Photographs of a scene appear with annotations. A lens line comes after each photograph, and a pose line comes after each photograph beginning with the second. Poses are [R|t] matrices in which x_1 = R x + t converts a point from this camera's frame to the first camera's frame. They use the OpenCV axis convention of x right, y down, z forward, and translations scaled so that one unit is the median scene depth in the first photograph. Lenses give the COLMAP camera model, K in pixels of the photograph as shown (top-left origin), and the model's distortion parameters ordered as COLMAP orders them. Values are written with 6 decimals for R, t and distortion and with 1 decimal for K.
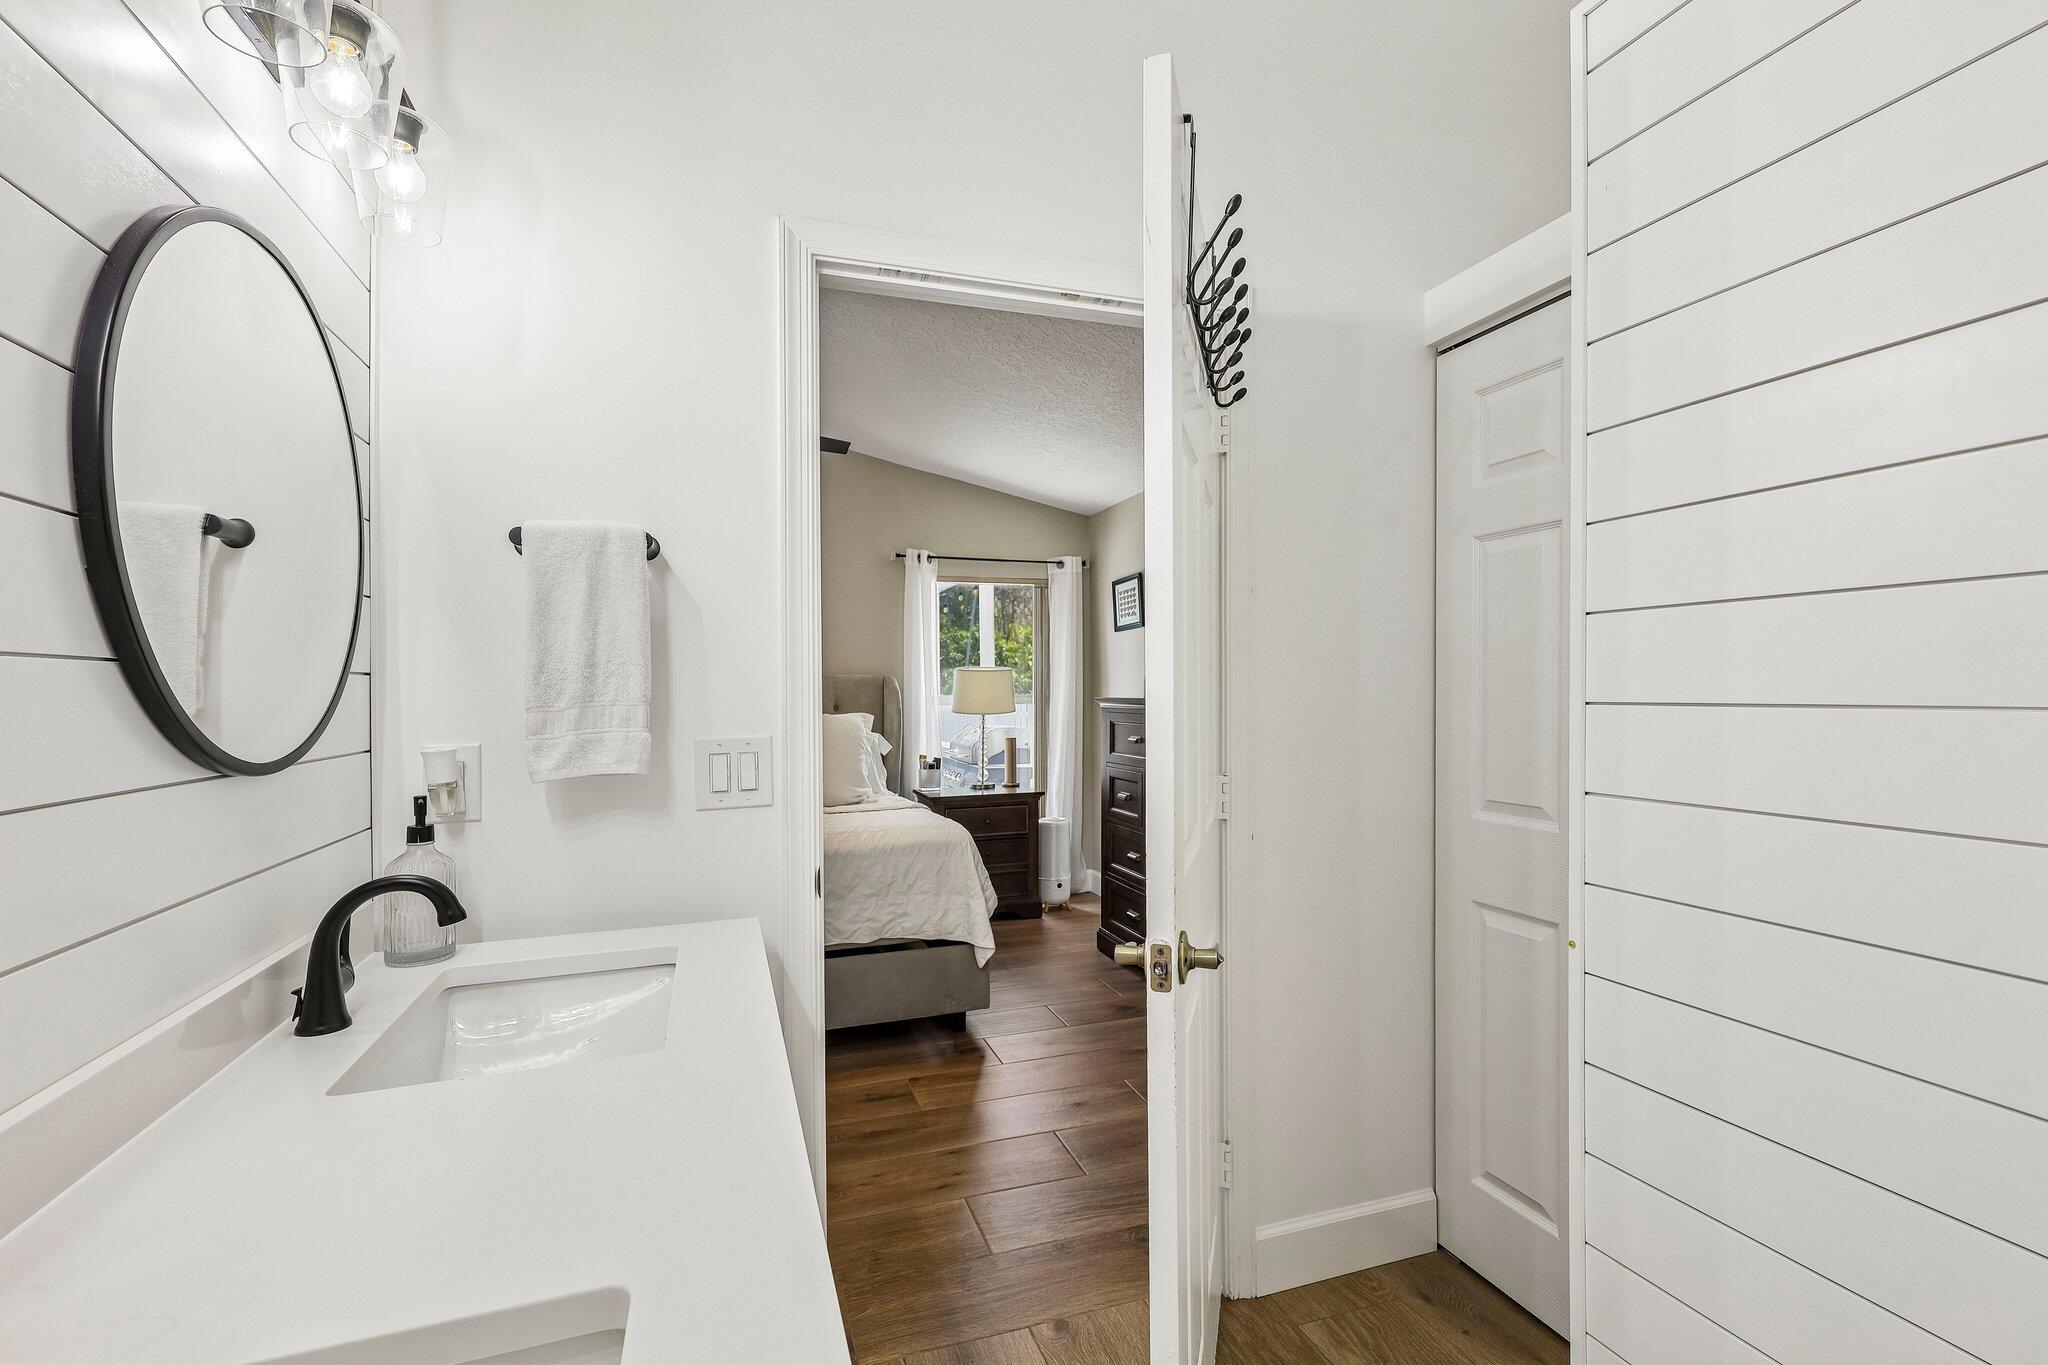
lens RADIAL K [[926.7, 0, 1040.7], [0, 926.7, 686.8], [0, 0, 1]] dist [0.000506, 0.001725]
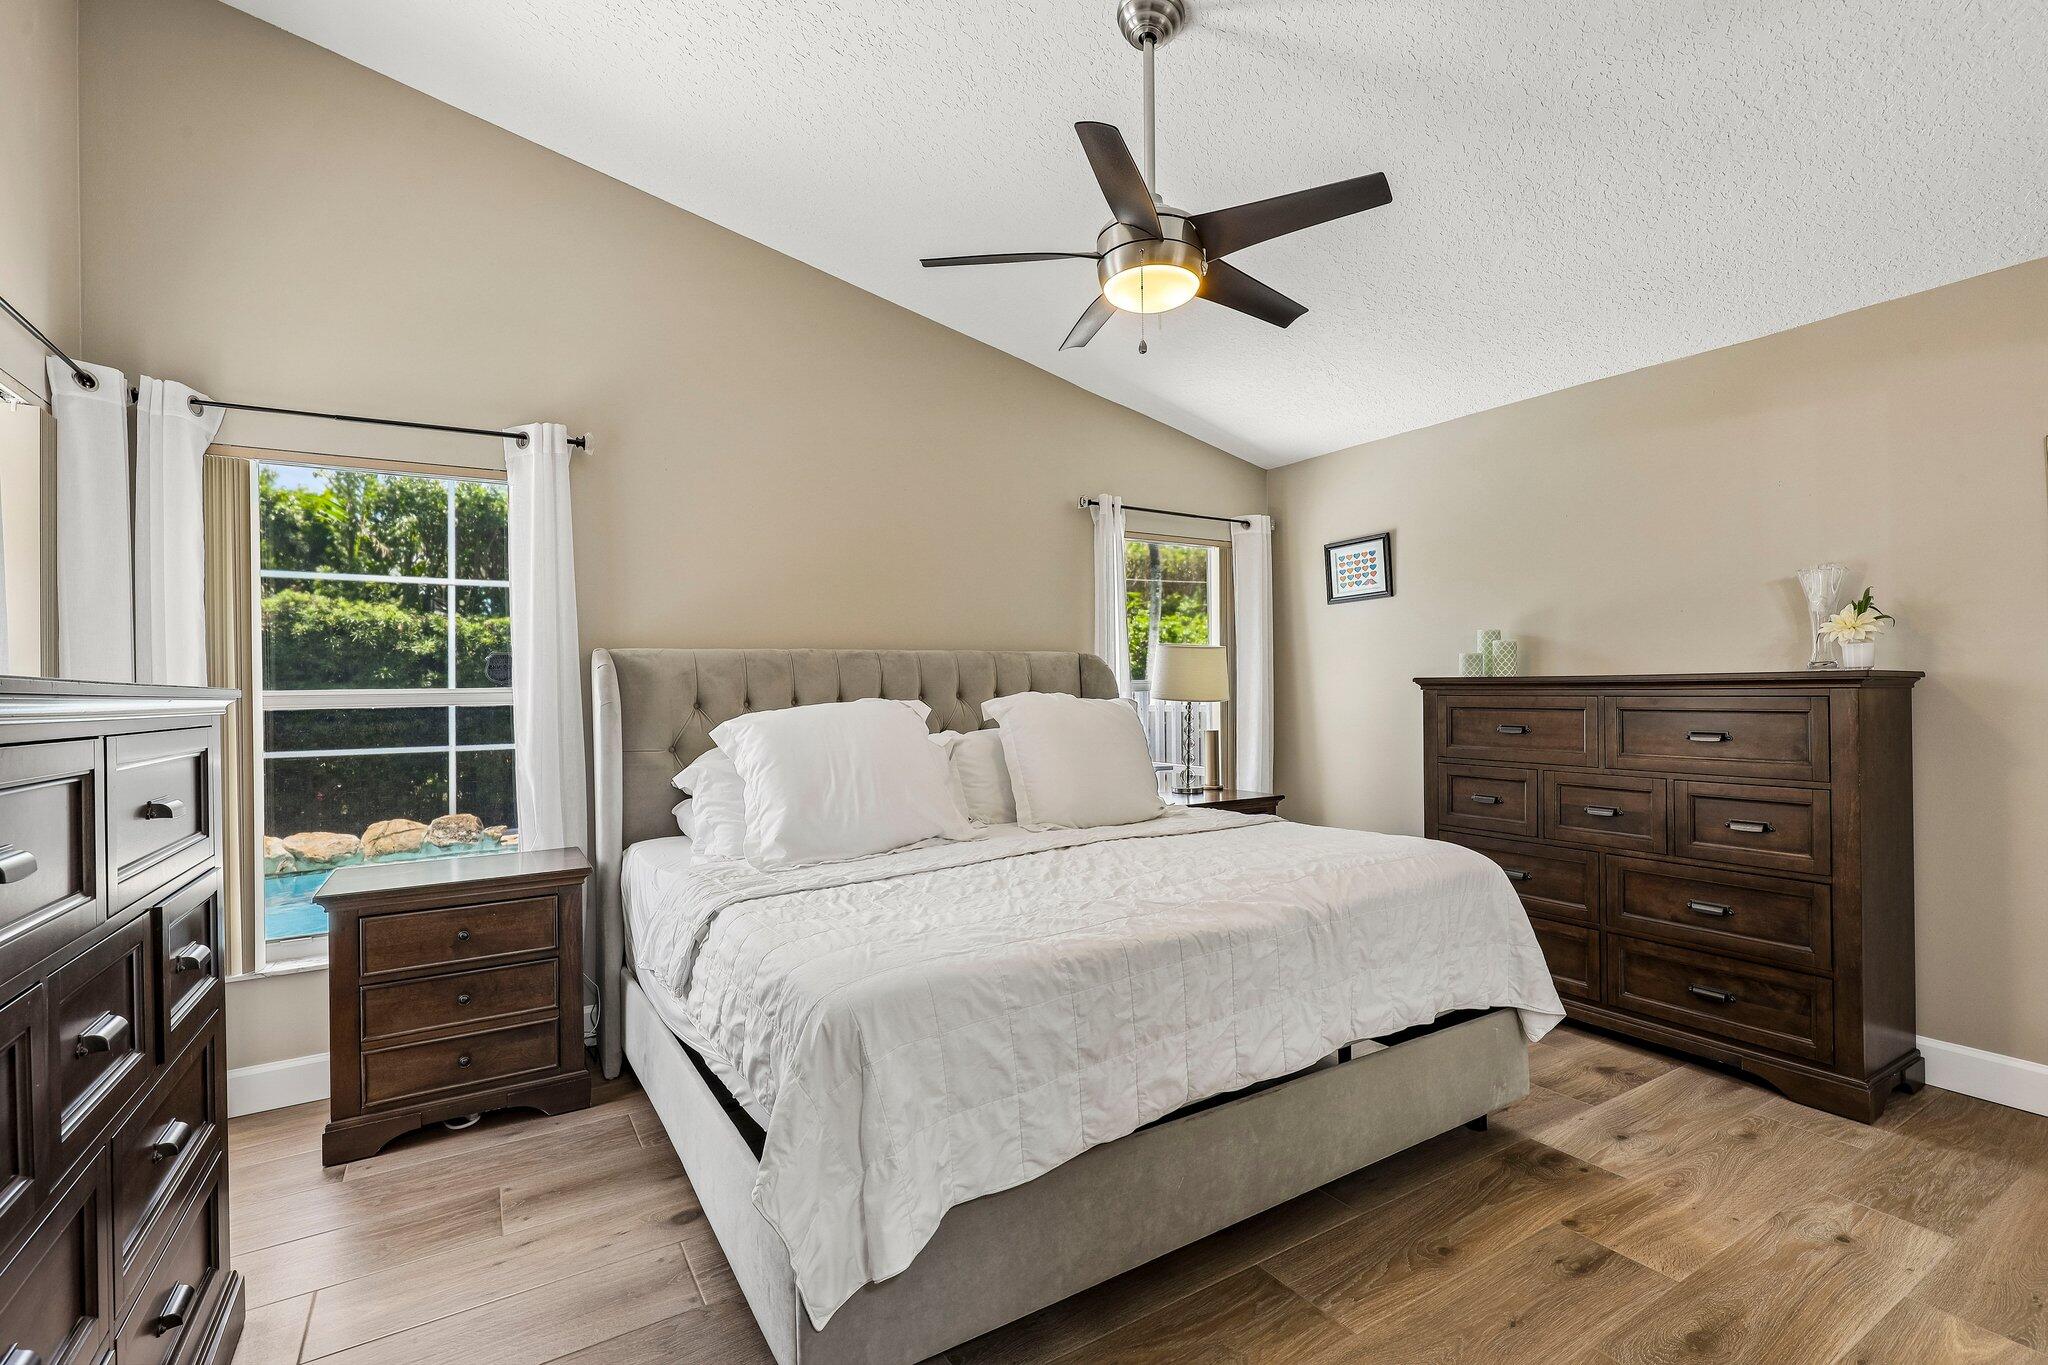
lens RADIAL K [[926.7, 0, 1027.2], [0, 926.7, 691.8], [0, 0, 1]] dist [0.000506, 0.001725]
pose [[0.975088, -0.005305, 0.221757, -0.632584], [0.004423, 0.999980, 0.004474, 0.026112], [-0.221776, -0.003382, 0.975092, 0.397096]]
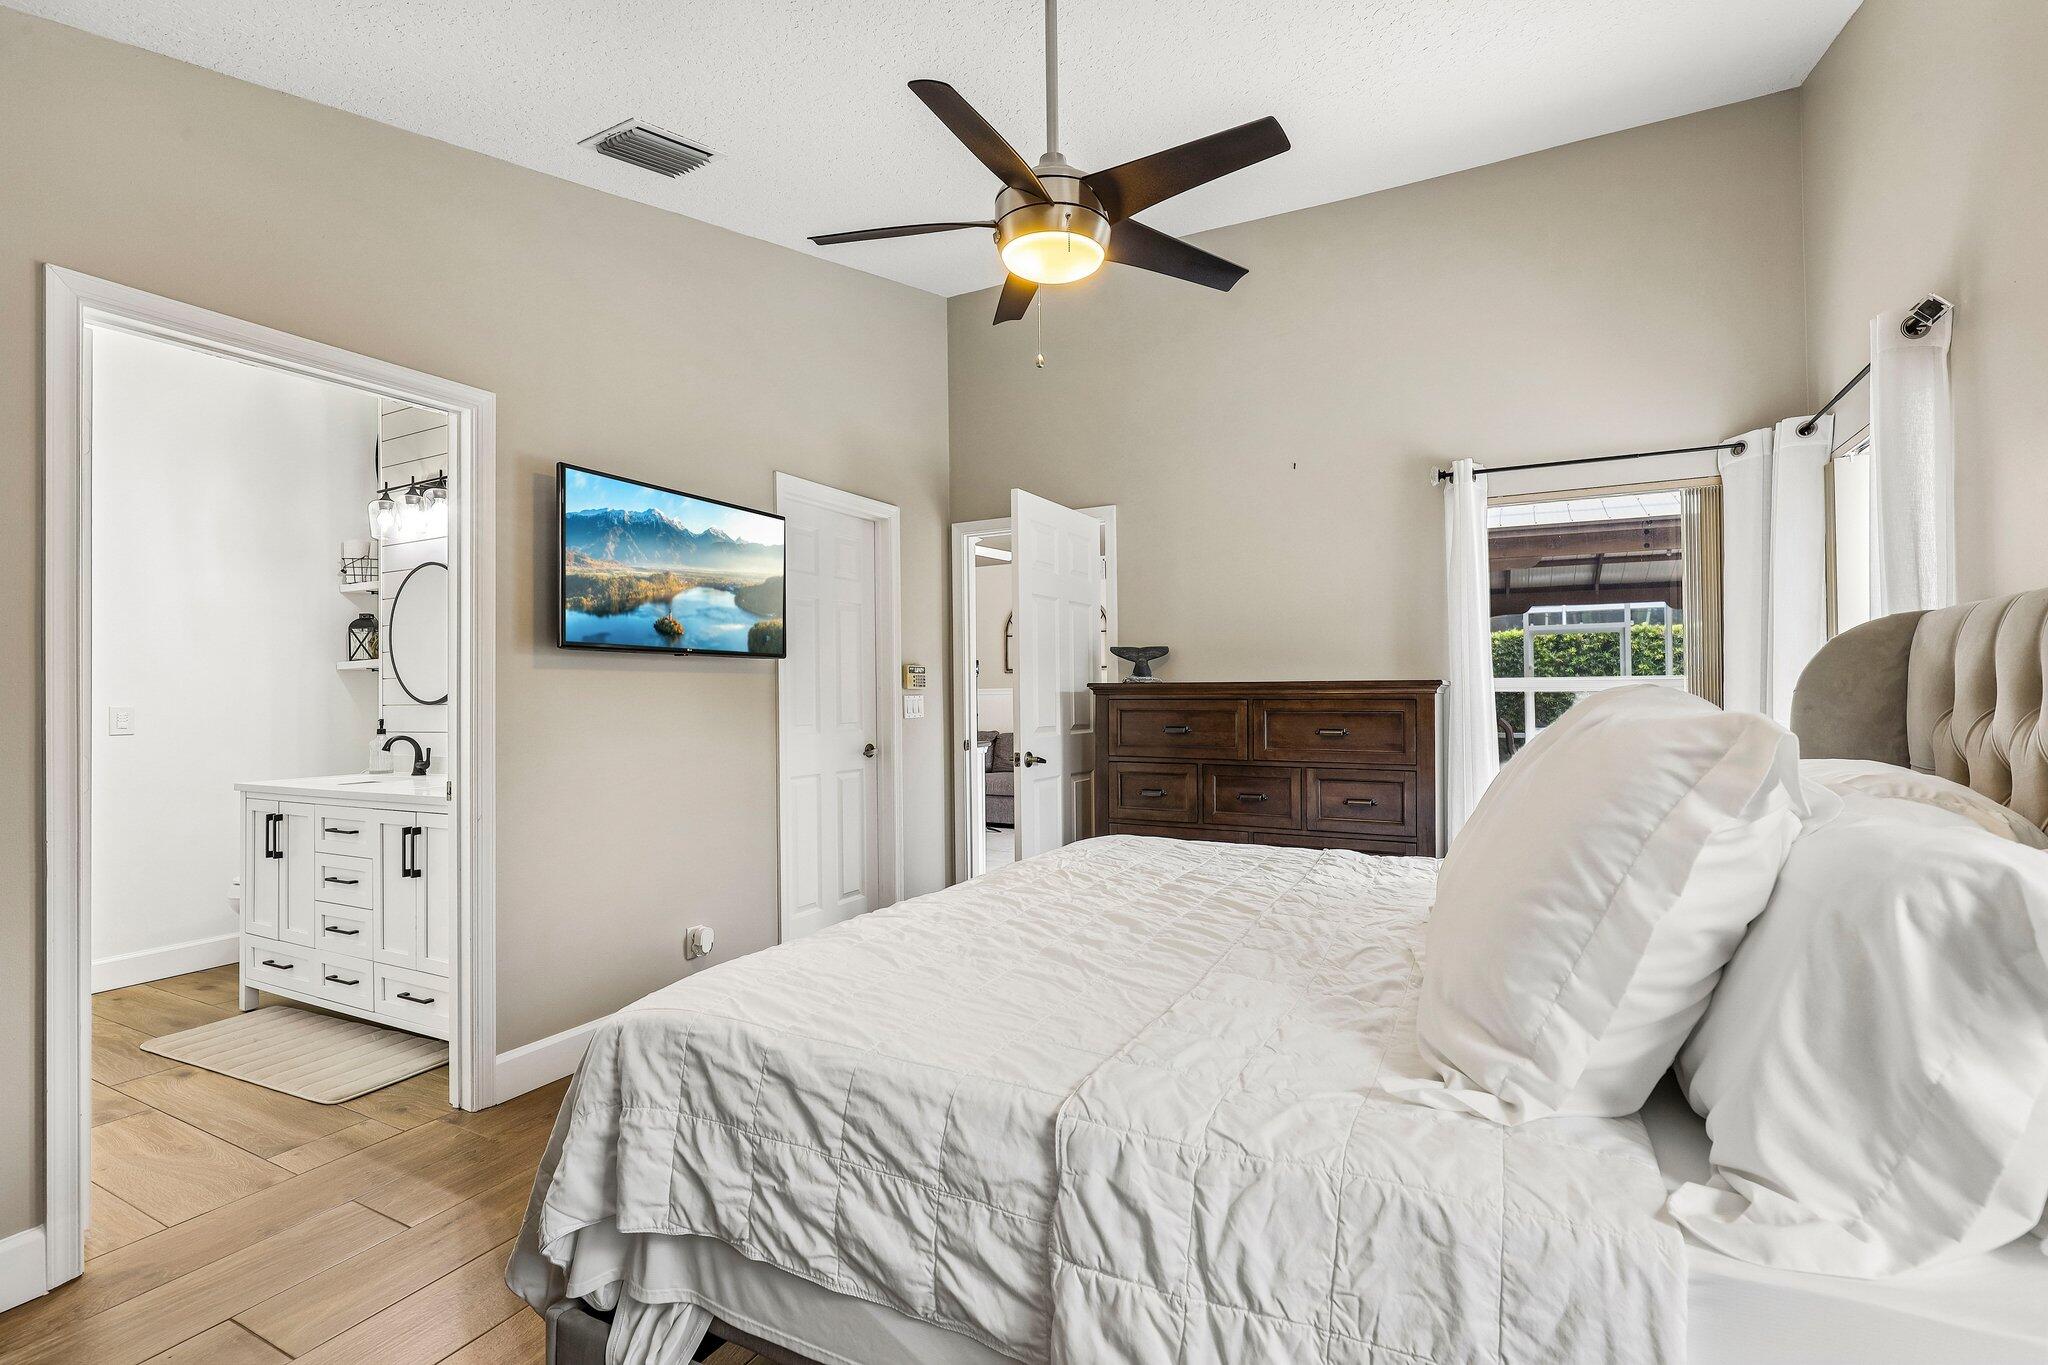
lens RADIAL K [[926.7, 0, 1025.3], [0, 926.7, 680.0], [0, 0, 1]] dist [0.000506, 0.001725]
pose [[-0.739092, 0.007598, -0.673561, 0.063584], [0.021261, 0.999701, -0.012052, 0.028480], [0.673268, -0.023228, -0.739033, 1.481937]]
